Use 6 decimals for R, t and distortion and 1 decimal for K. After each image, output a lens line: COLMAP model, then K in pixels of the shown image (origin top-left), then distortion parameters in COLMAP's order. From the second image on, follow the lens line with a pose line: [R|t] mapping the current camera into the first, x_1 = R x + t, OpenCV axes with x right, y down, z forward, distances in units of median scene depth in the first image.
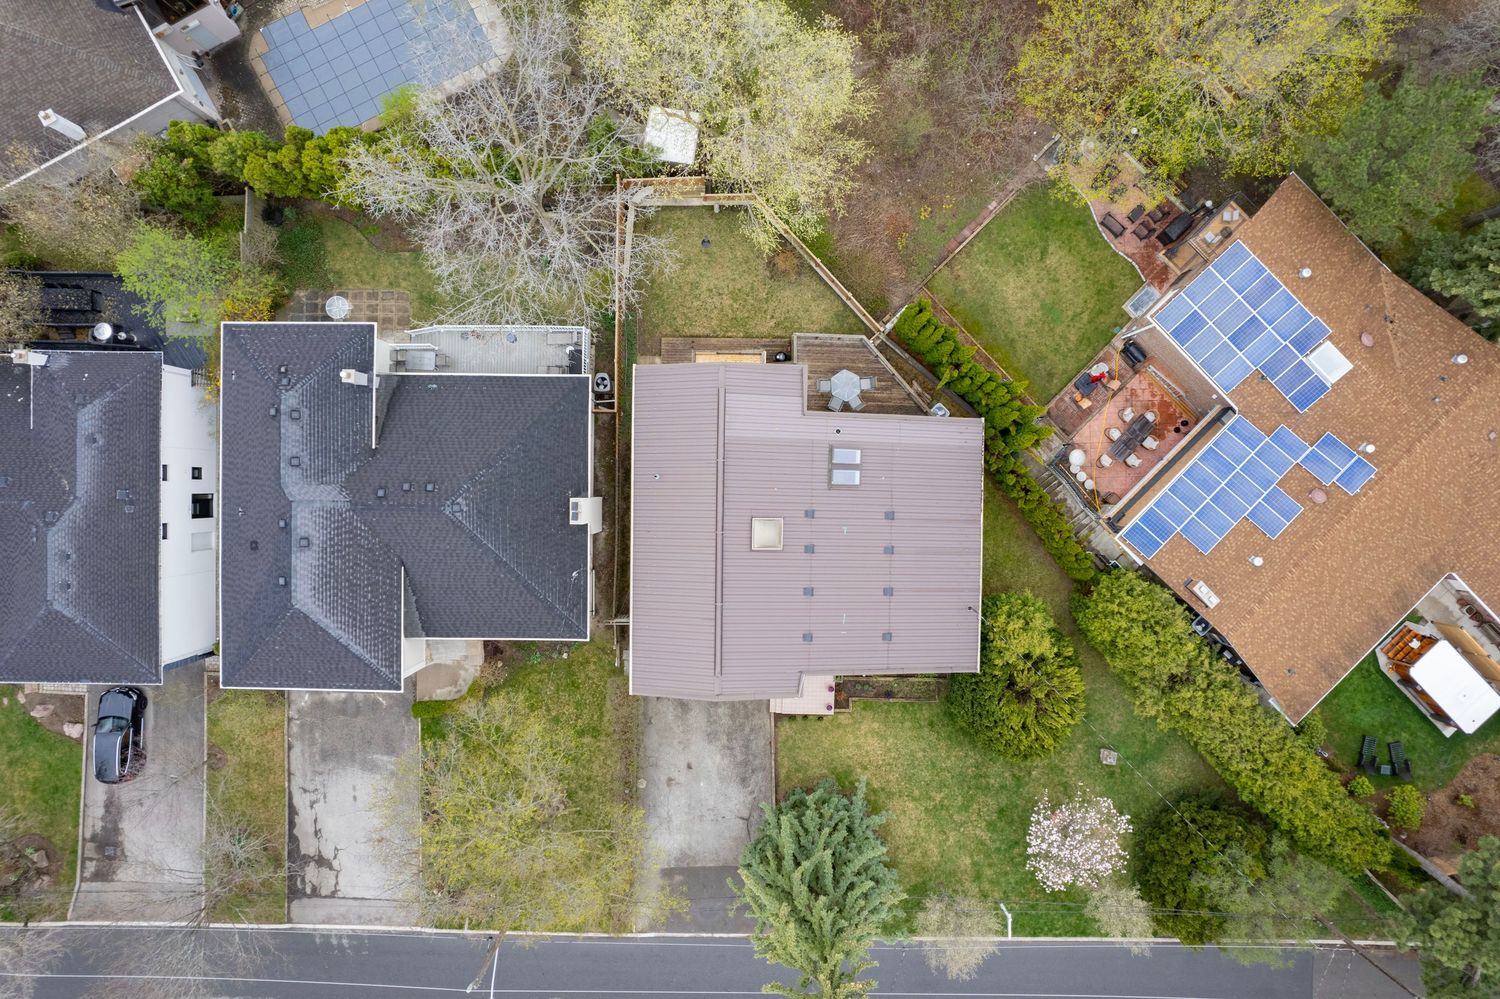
lens RADIAL K [[990.6, 0, 750.0], [0, 990.6, 499.5], [0, 0, 1]] dist [-0.093413, 0.095040]
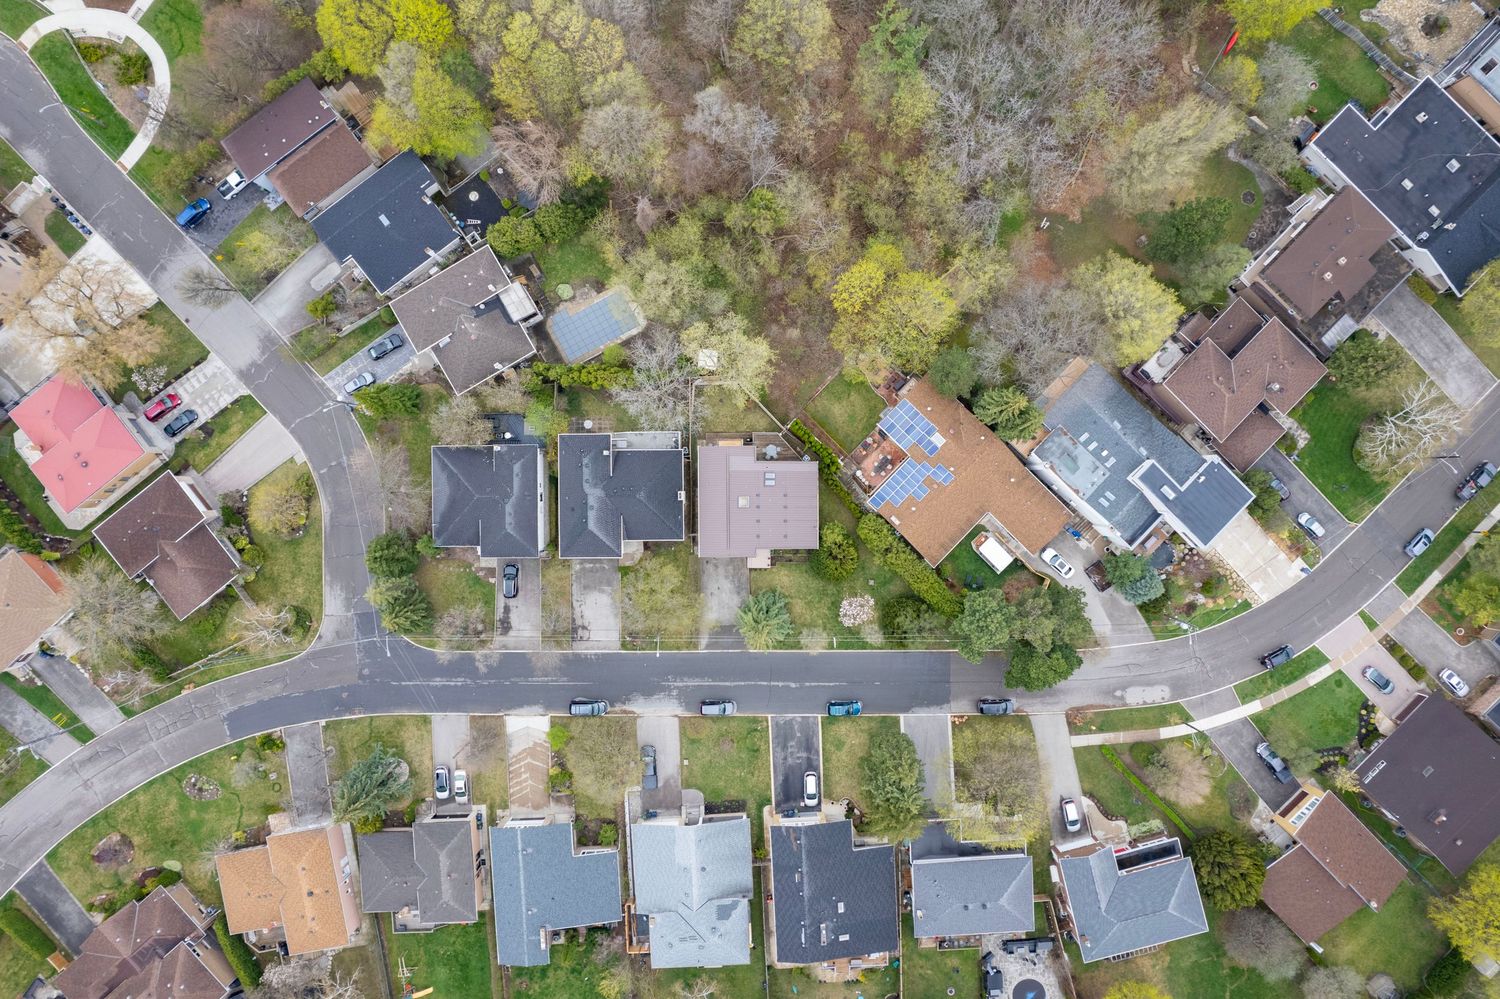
lens RADIAL K [[990.6, 0, 750.0], [0, 990.6, 499.5], [0, 0, 1]] dist [-0.093413, 0.095040]
pose [[0.999805, -0.018757, -0.006094, 0.049692], [0.018773, 0.999820, 0.002623, 0.017640], [0.006044, -0.002736, 0.999978, -1.845560]]
